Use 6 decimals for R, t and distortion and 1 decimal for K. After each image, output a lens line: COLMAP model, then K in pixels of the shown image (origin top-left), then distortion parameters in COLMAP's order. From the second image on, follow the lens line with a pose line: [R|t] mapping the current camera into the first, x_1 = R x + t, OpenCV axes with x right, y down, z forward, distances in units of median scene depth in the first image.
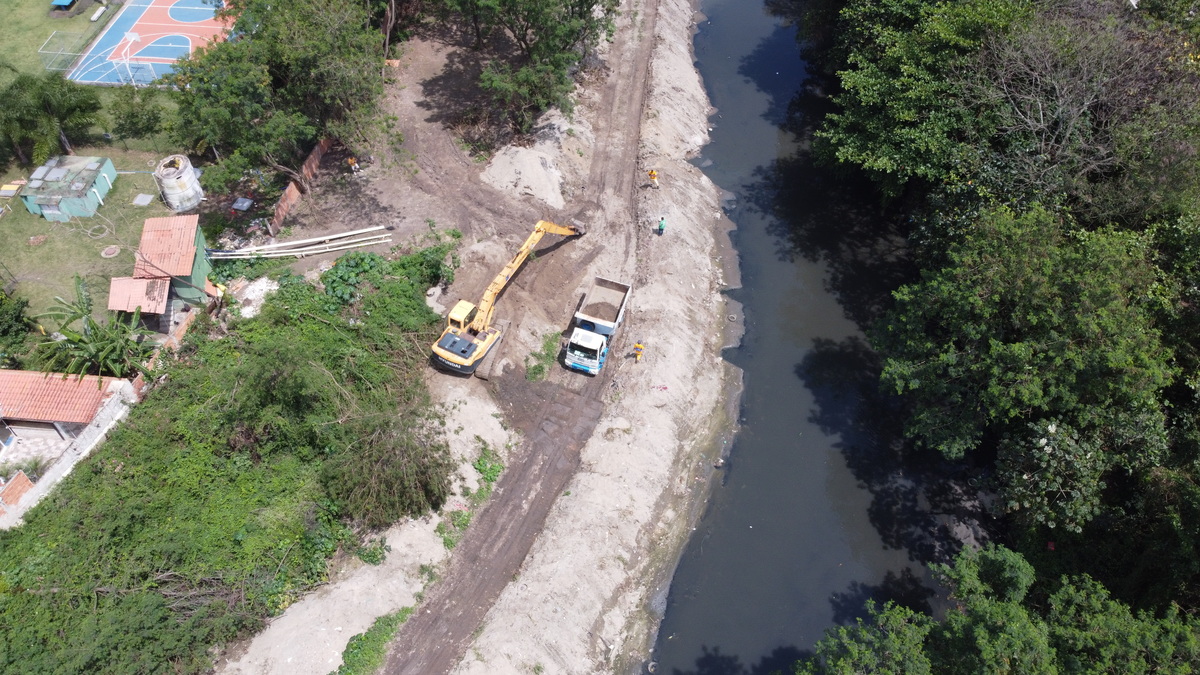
lens RADIAL K [[912.3, 0, 590.7], [0, 912.3, 331.2], [0, 0, 1]] dist [-0.007165, 0.002123]
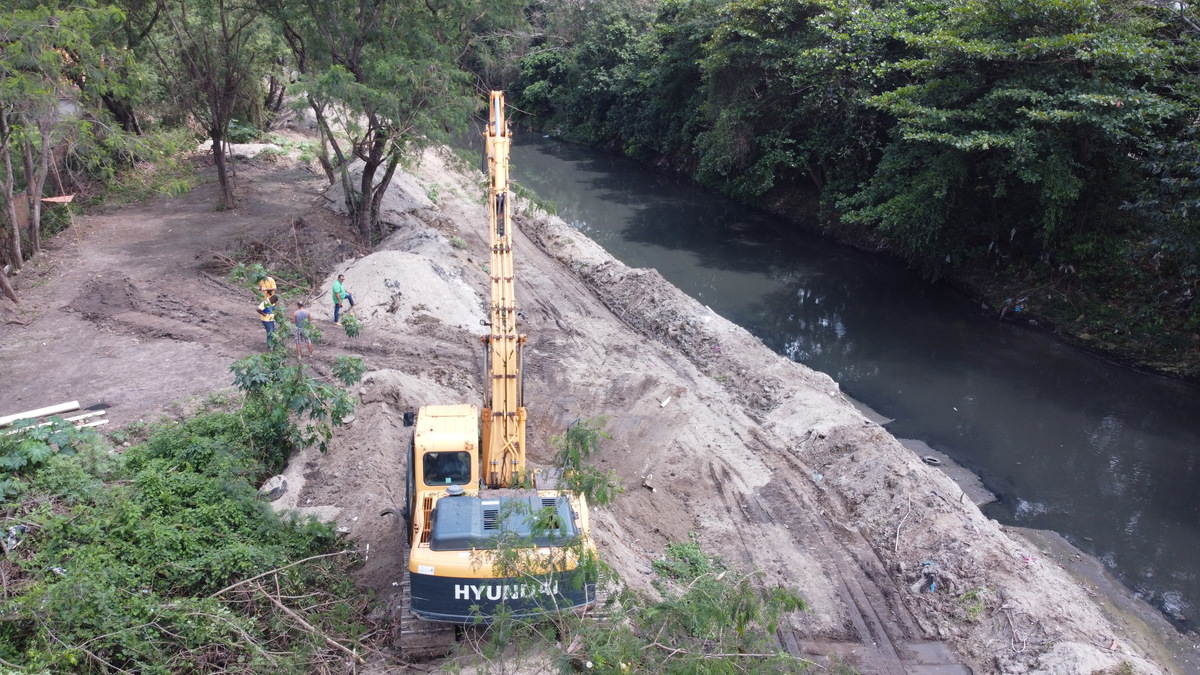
lens RADIAL K [[912.3, 0, 590.7], [0, 912.3, 331.2], [0, 0, 1]] dist [-0.007165, 0.002123]
pose [[0.912577, -0.130143, 0.387641, -0.200632], [0.300400, 0.856548, -0.419626, 0.082084], [-0.277422, 0.499388, 0.820761, 0.715810]]
